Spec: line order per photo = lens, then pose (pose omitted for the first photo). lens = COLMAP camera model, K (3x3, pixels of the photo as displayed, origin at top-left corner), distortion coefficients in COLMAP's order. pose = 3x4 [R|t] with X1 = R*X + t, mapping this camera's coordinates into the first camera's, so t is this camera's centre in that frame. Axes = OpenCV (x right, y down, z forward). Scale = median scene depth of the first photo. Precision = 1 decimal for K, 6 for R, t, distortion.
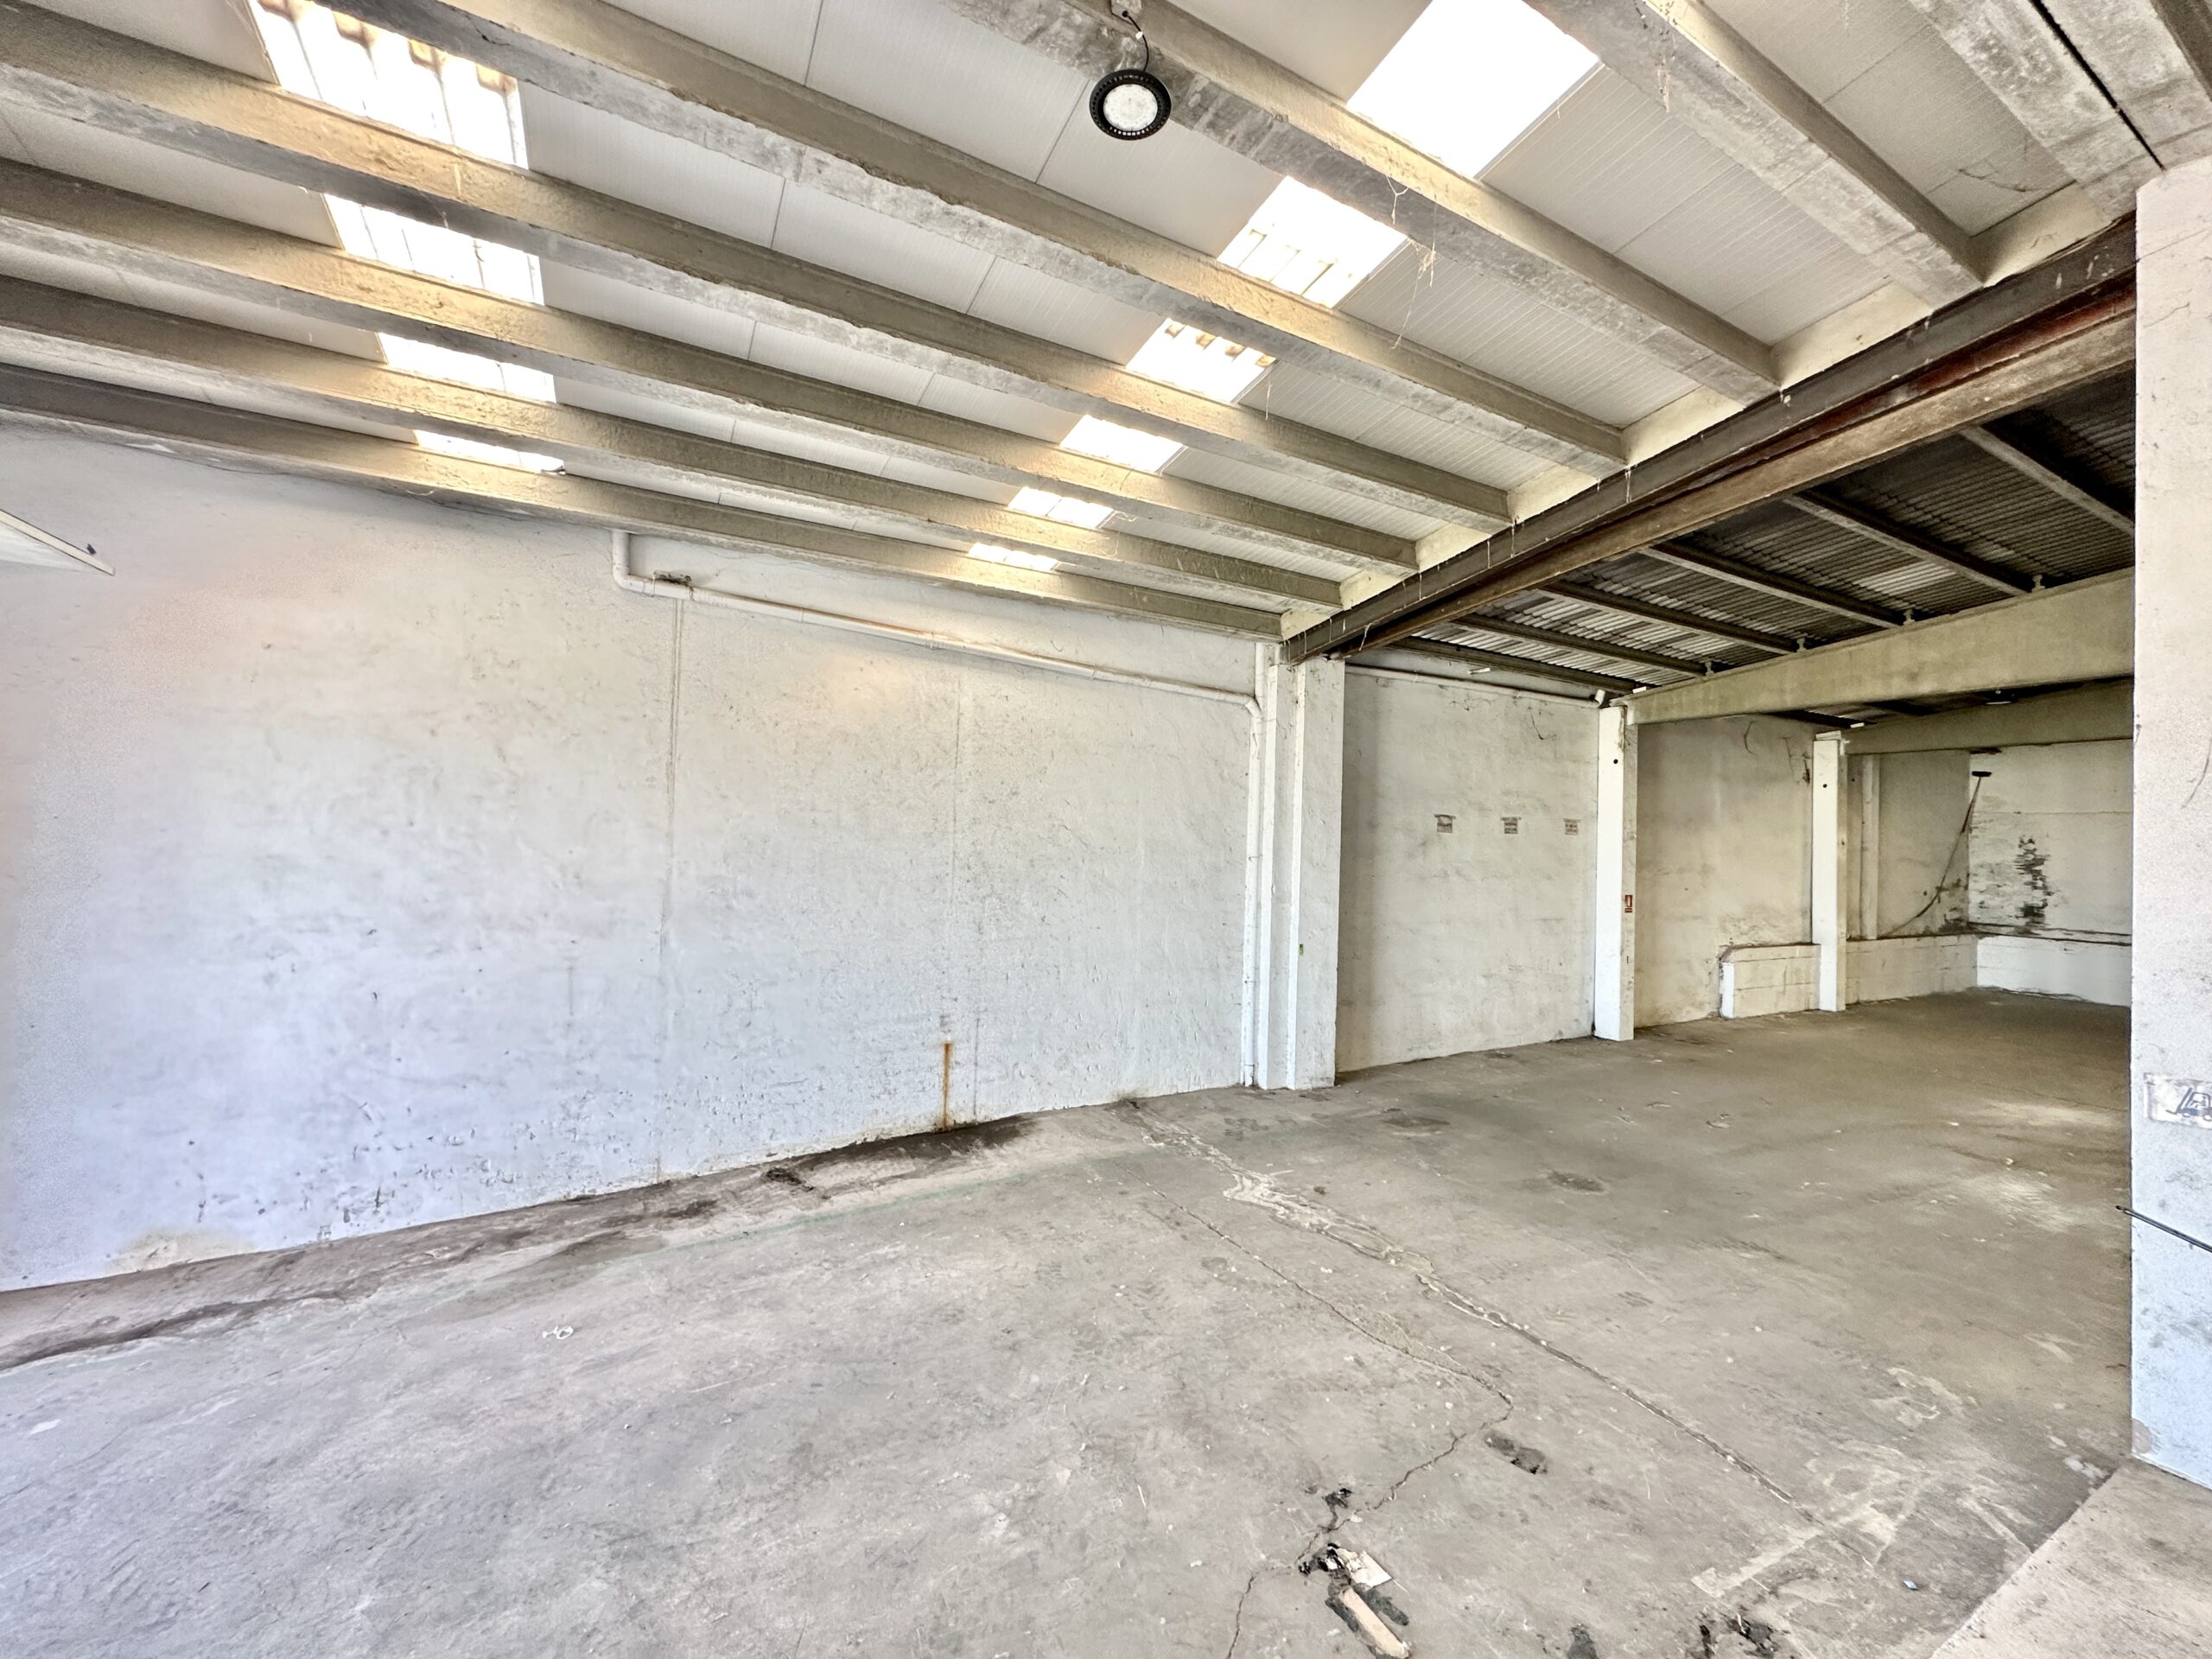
lens RADIAL K [[881.1, 0, 1103.7], [0, 881.1, 828.5], [0, 0, 1]] dist [-0.003345, 0.000591]
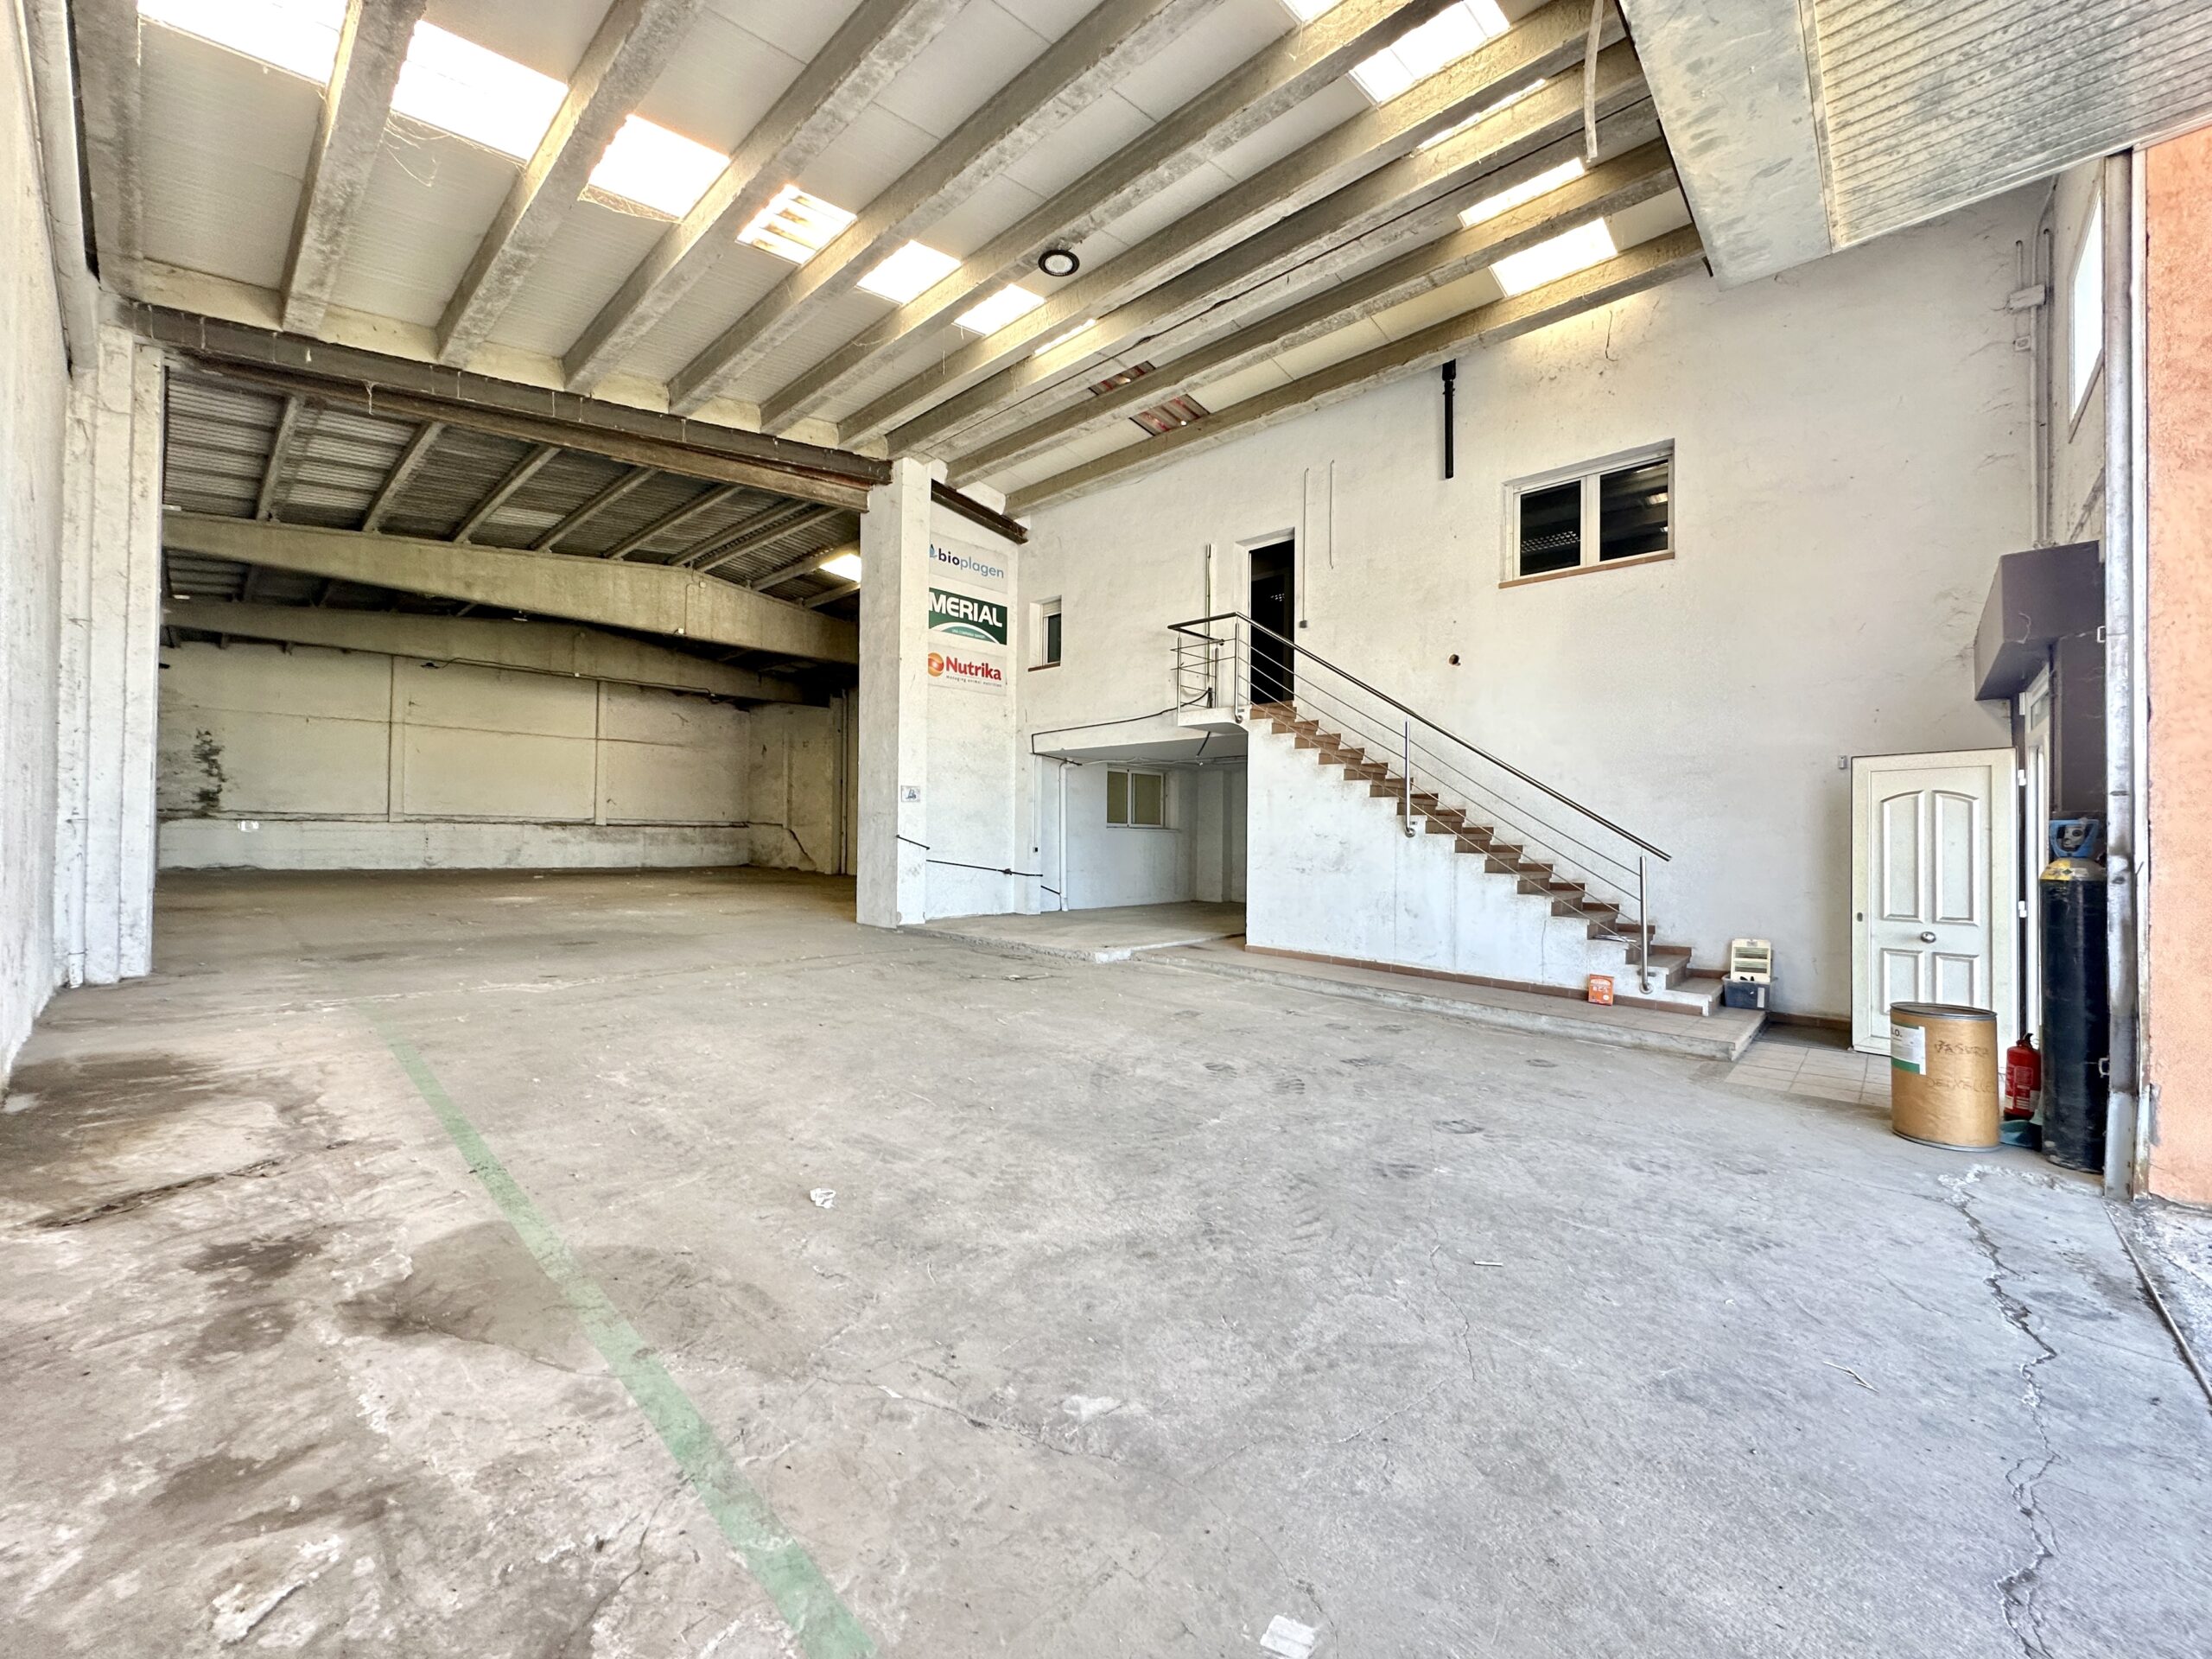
lens RADIAL K [[880.5, 0, 1103.6], [0, 880.5, 828.7], [0, 0, 1]] dist [-0.003389, 0.000568]
pose [[-0.322120, -0.021452, 0.946456, -0.682099], [-0.039727, 0.999169, 0.009126, 0.152114], [-0.945865, -0.034660, -0.322705, 0.539383]]
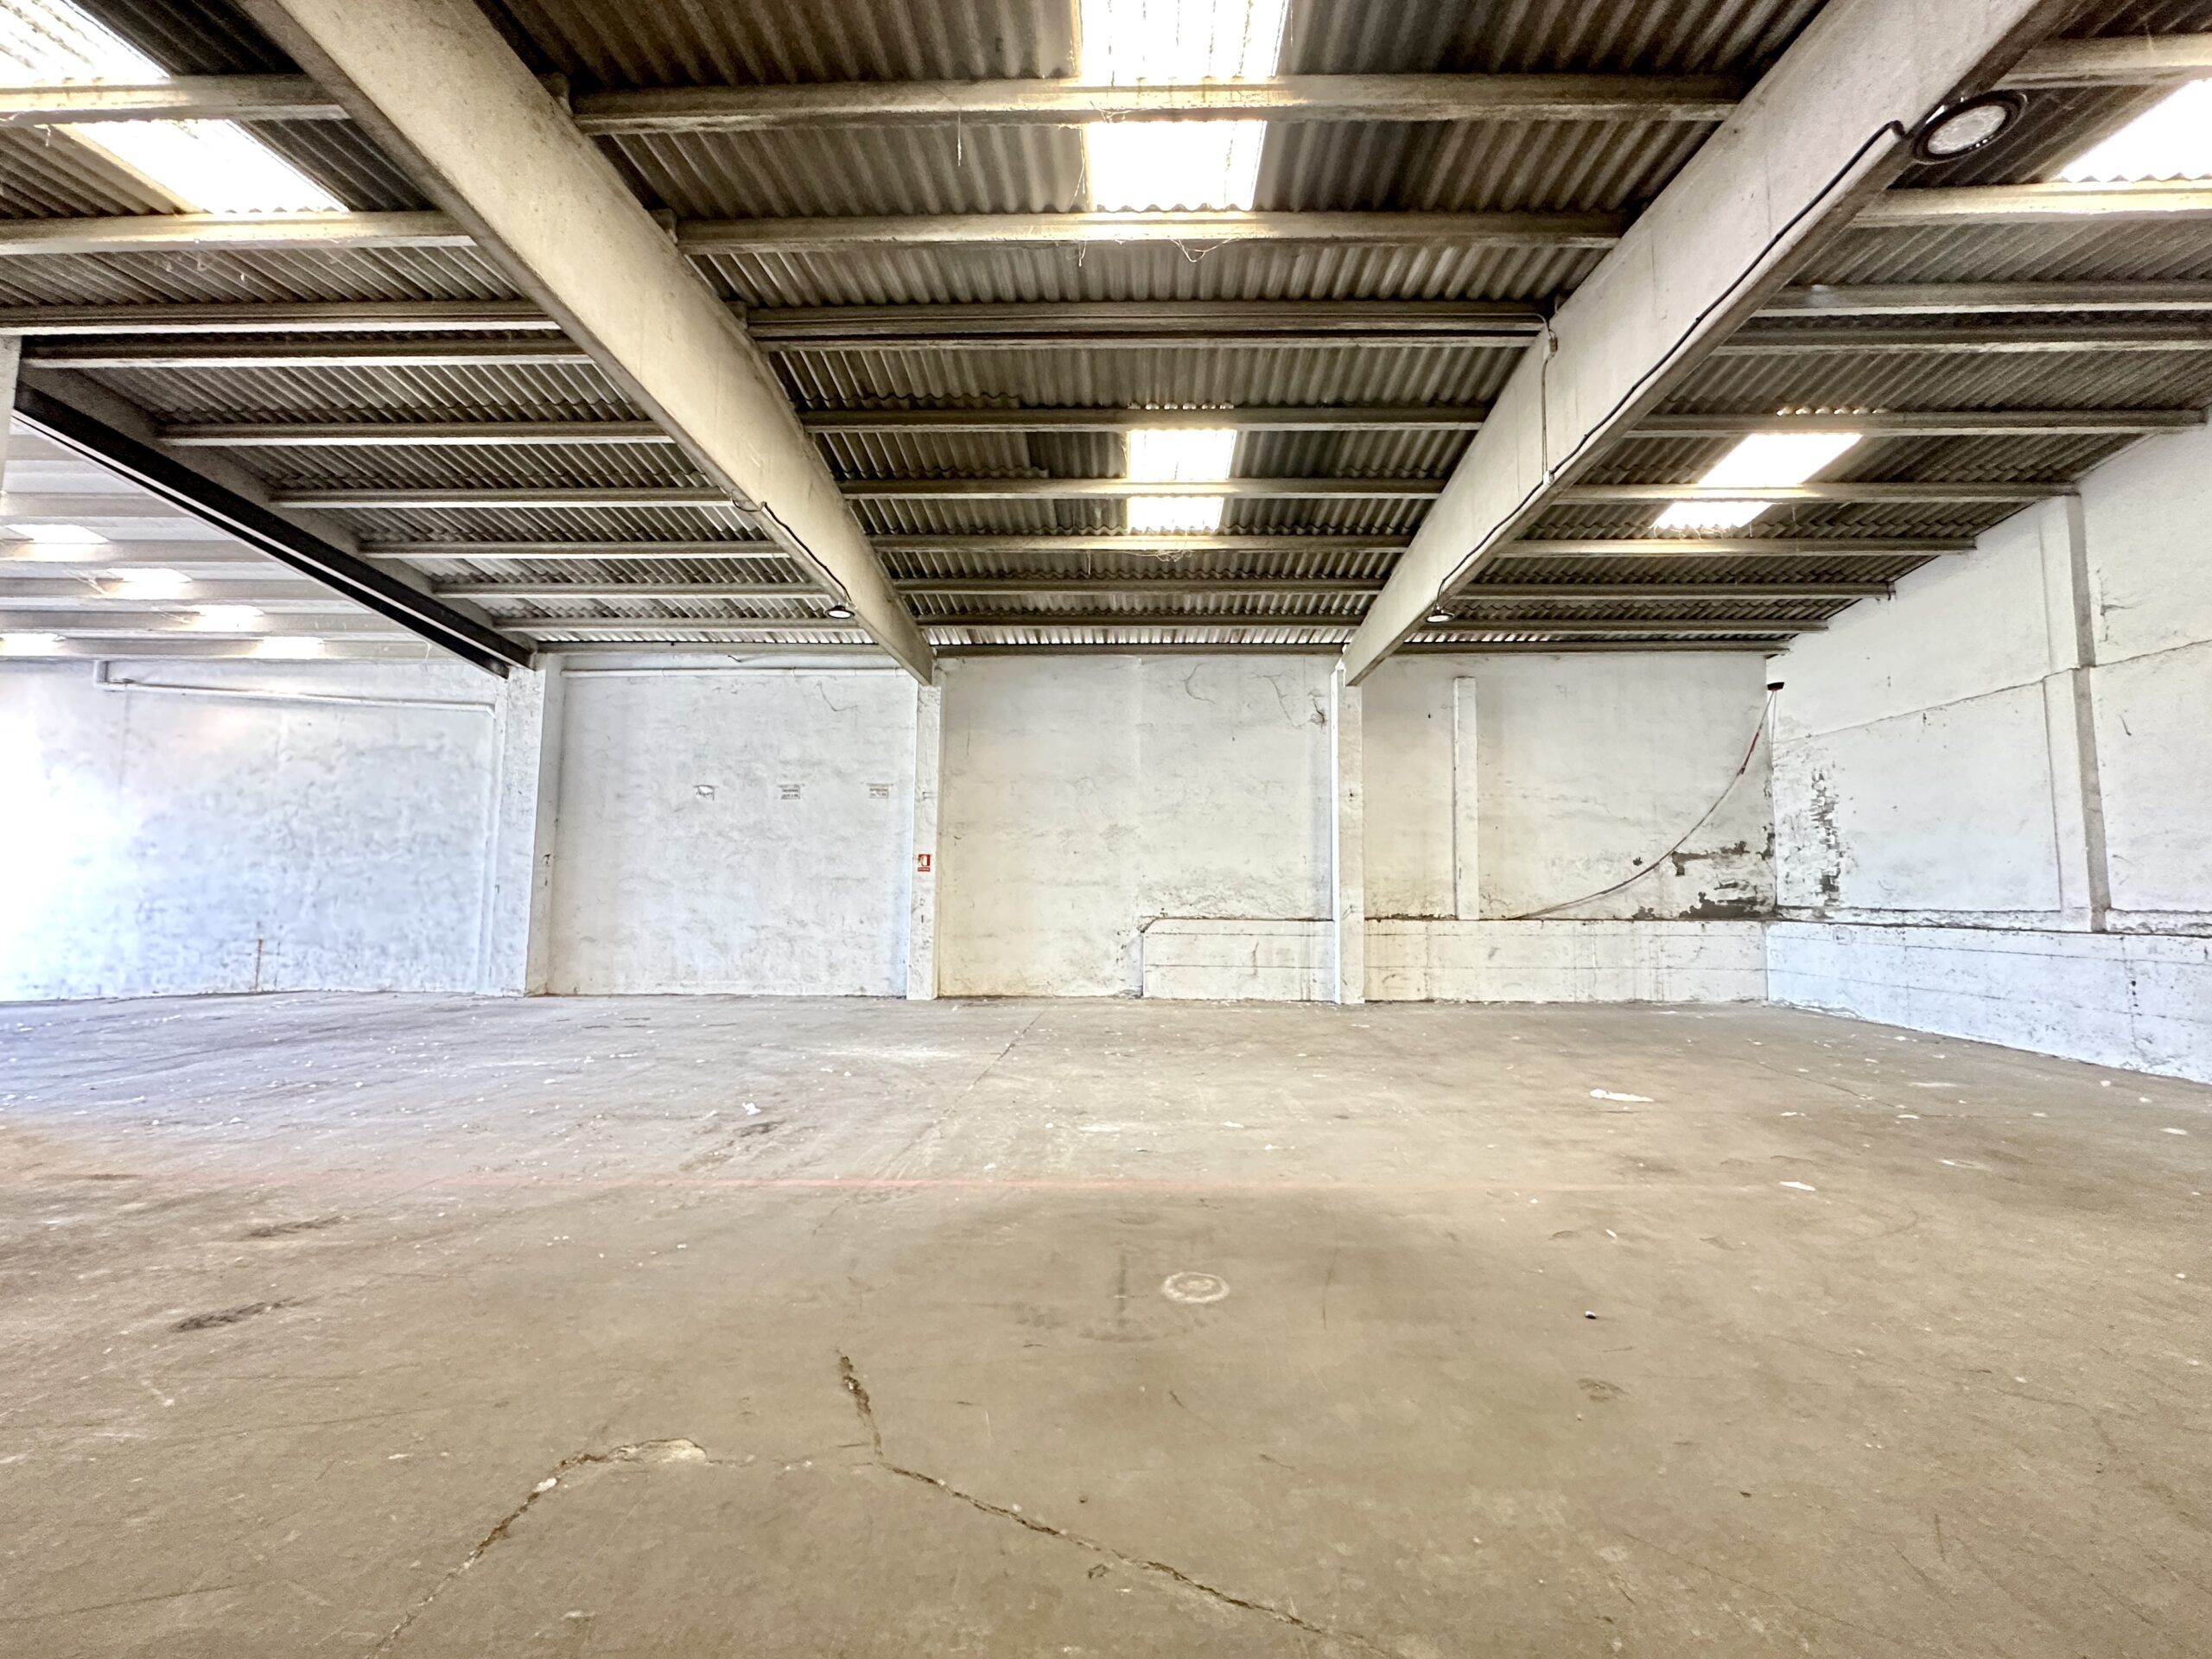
lens RADIAL K [[879.5, 0, 1106.7], [0, 879.5, 826.0], [0, 0, 1]] dist [-0.002605, 0.000232]
pose [[0.868811, -0.056986, -0.491854, 1.730711], [0.022178, 0.996837, -0.076317, 0.169674], [0.494647, 0.055396, 0.867326, 0.316479]]
